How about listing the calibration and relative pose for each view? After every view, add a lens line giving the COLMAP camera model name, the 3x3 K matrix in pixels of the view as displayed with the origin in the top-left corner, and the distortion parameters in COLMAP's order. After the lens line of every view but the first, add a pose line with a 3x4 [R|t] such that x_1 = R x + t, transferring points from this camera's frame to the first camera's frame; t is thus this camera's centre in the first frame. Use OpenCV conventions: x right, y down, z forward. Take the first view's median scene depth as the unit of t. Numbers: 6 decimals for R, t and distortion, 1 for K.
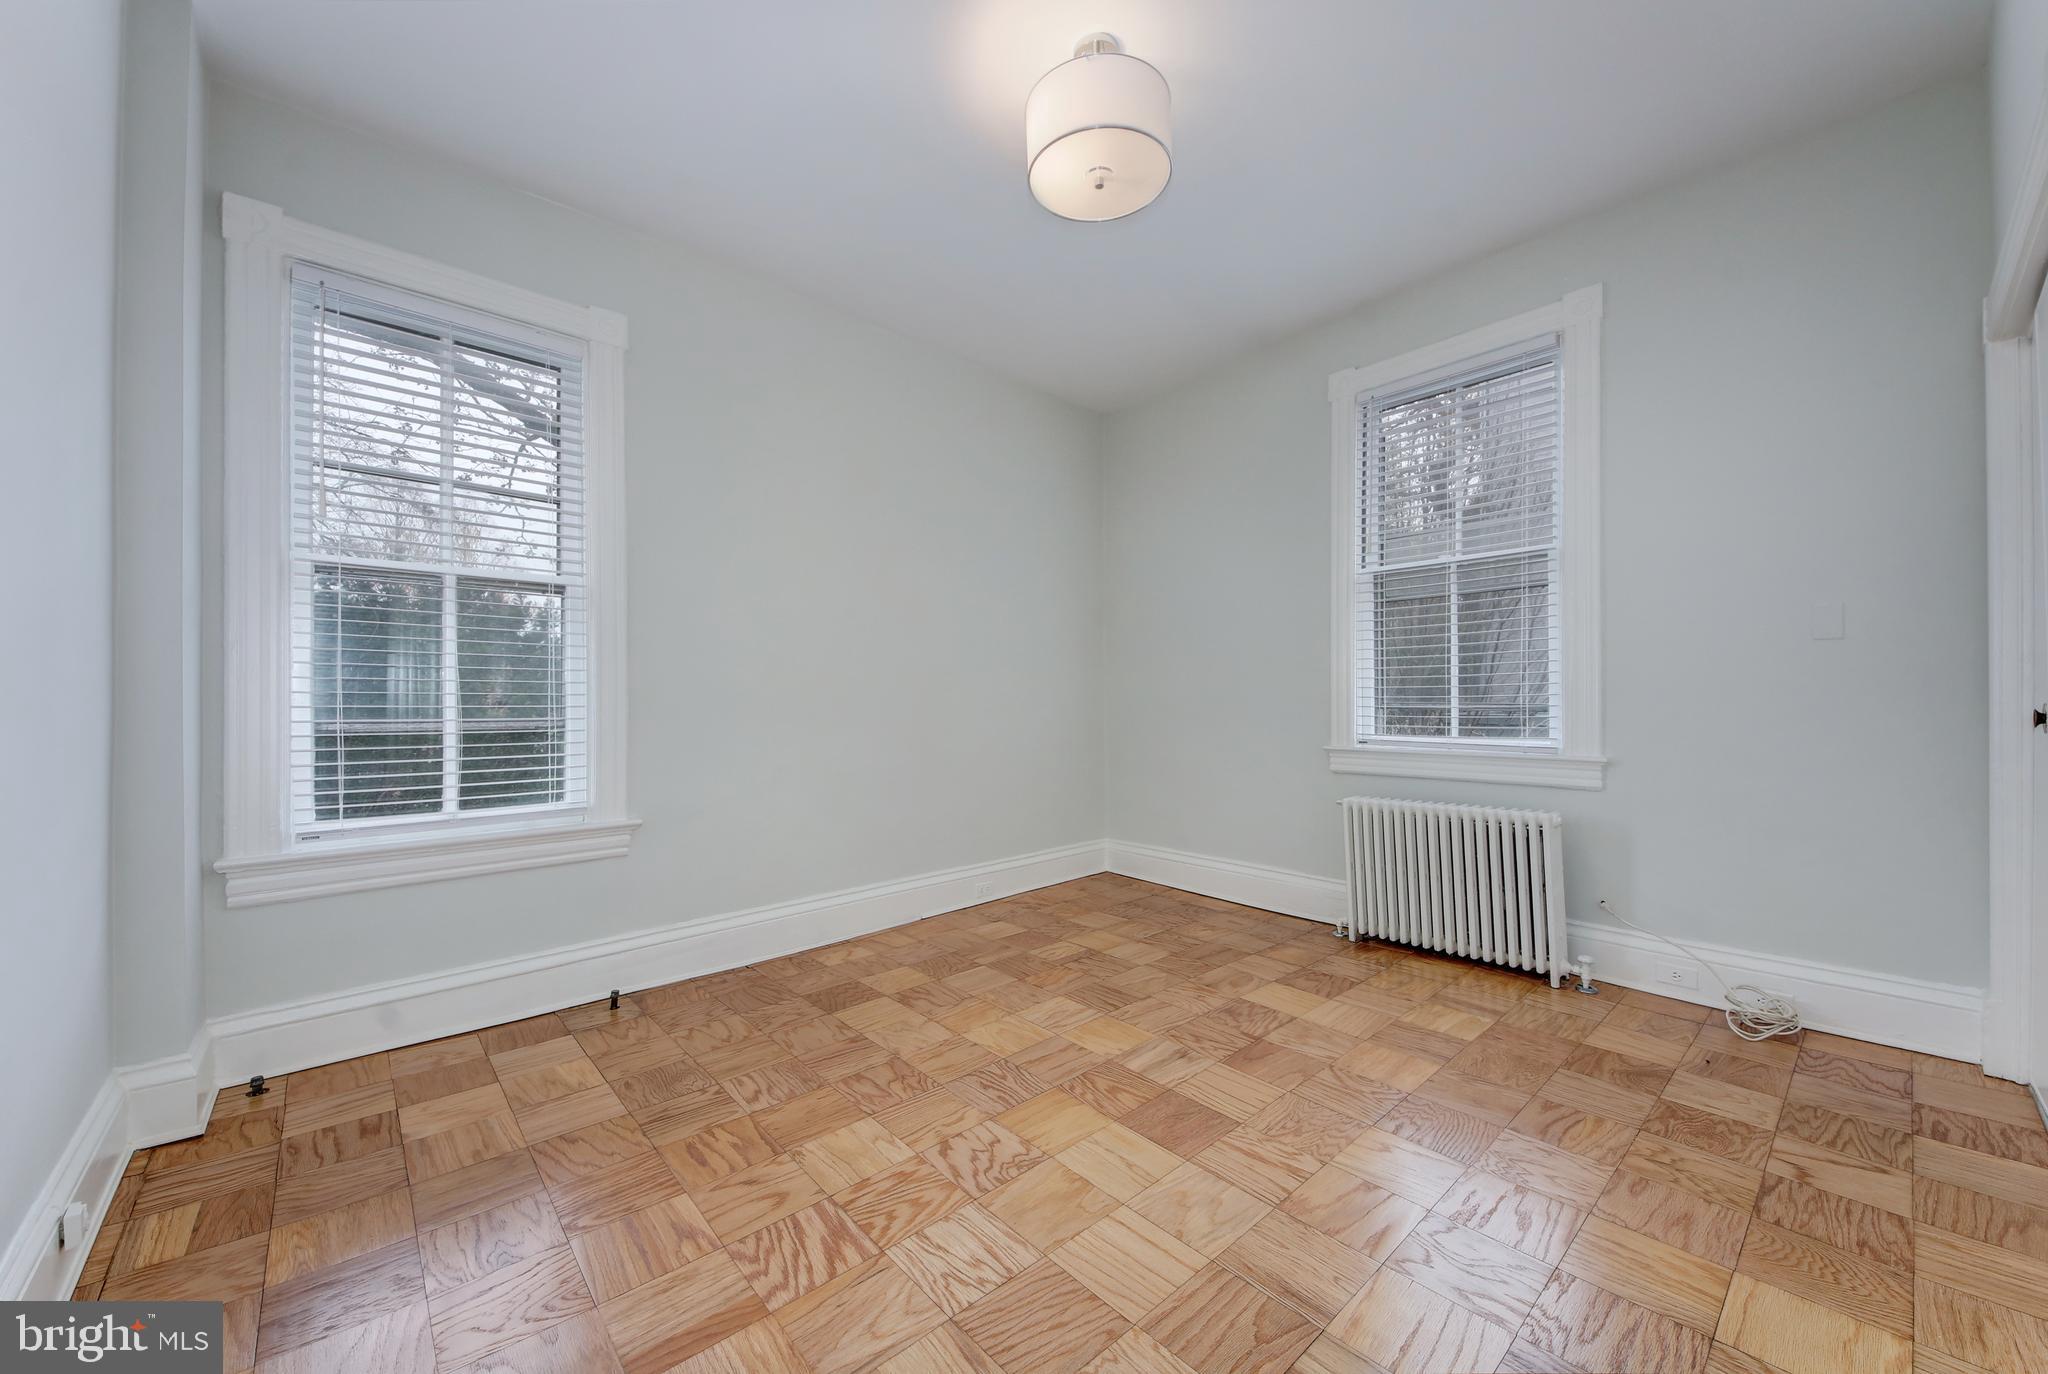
lens RADIAL K [[773.9, 0, 1026.6], [0, 773.9, 681.3], [0, 0, 1]] dist [-0.012936, -0.002290]
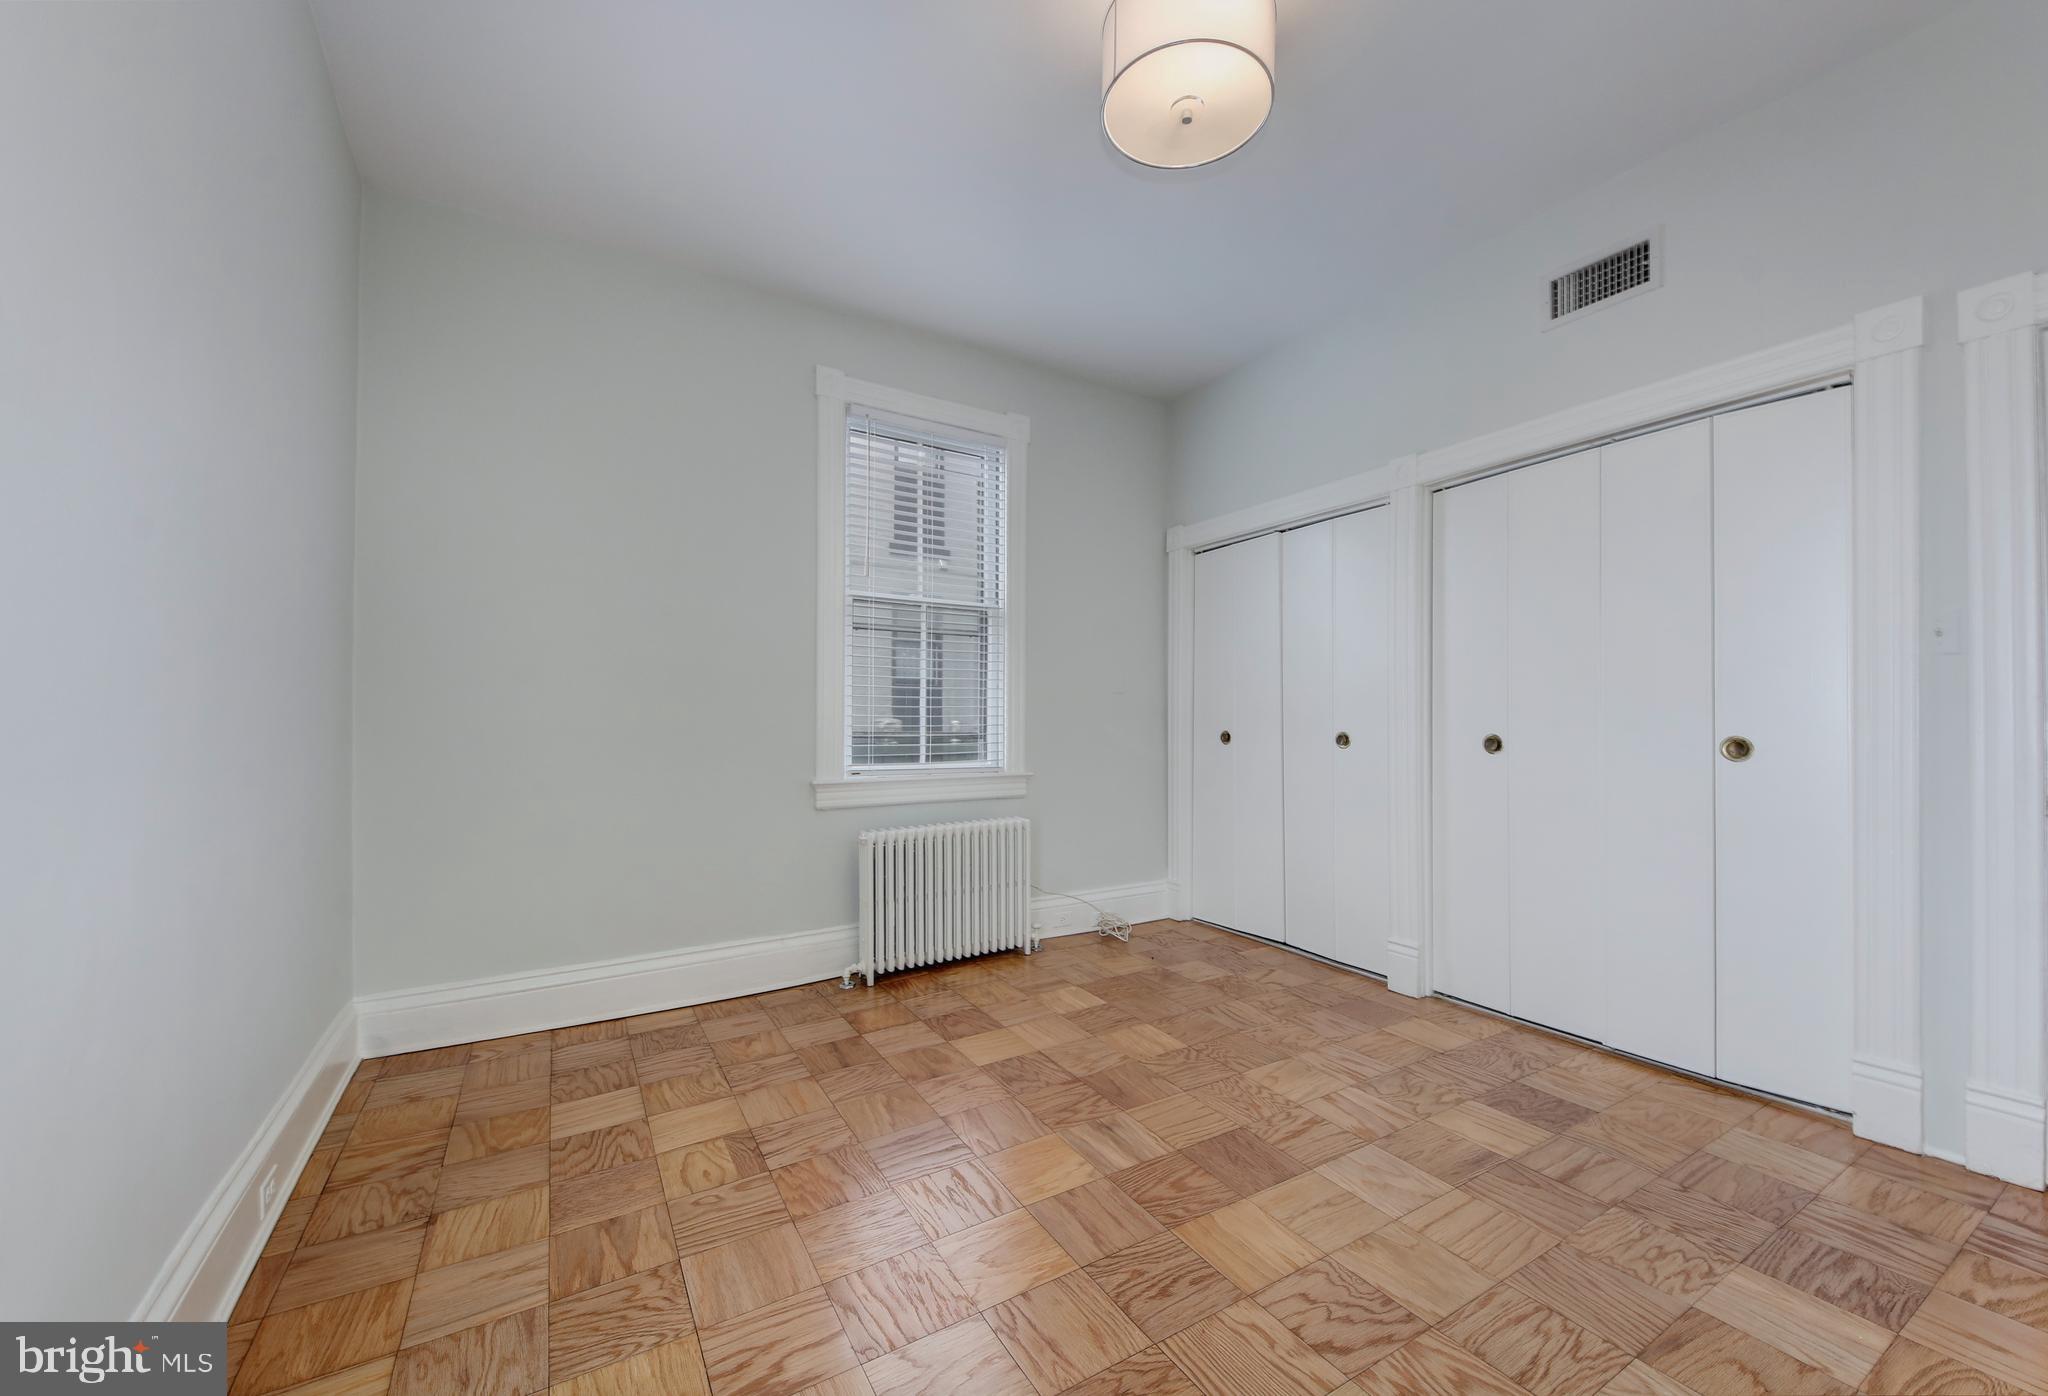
lens RADIAL K [[797.7, 0, 1028.3], [0, 797.7, 712.8], [0, 0, 1]] dist [0.024050, -0.000538]
pose [[0.169574, 0.008336, 0.985482, -0.620409], [-0.017641, 0.999830, -0.005422, 0.005985], [-0.985360, -0.016466, 0.169692, 0.782389]]
